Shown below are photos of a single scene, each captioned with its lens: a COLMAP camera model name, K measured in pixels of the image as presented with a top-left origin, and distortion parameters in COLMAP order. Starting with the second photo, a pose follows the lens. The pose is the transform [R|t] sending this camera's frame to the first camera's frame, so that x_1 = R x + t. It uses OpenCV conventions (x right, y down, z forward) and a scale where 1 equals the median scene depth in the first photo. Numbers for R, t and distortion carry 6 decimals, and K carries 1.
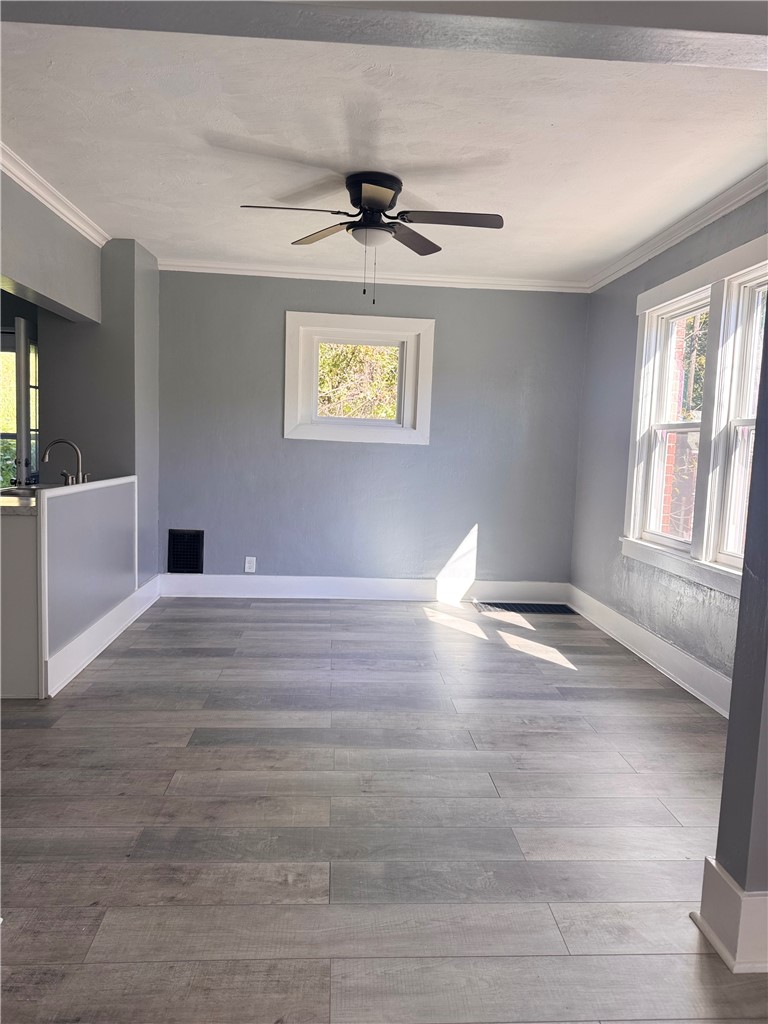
lens RADIAL K [[729.1, 0, 388.9], [0, 729.1, 515.0], [0, 0, 1]] dist [0.095739, -0.128939]
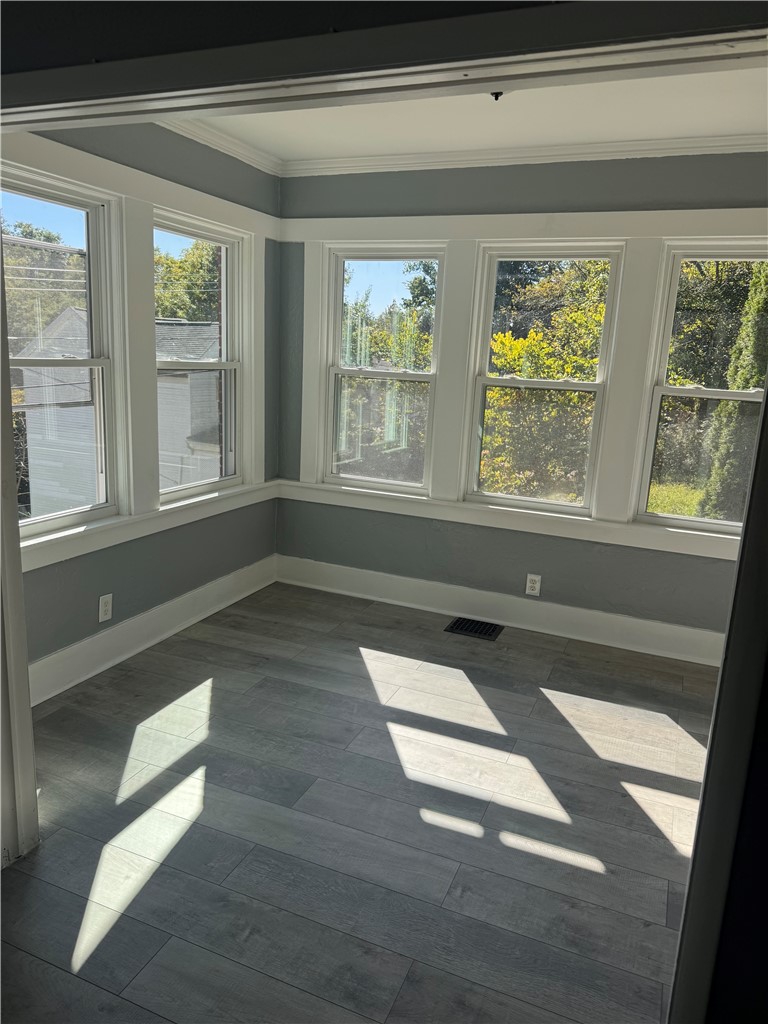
lens RADIAL K [[729.1, 0, 388.9], [0, 729.1, 515.0], [0, 0, 1]] dist [0.095739, -0.128939]
pose [[-0.892977, -0.174219, 0.415019, -0.403531], [-0.034528, 0.945850, 0.322762, -0.276735], [-0.448776, 0.273889, -0.850638, 1.850643]]
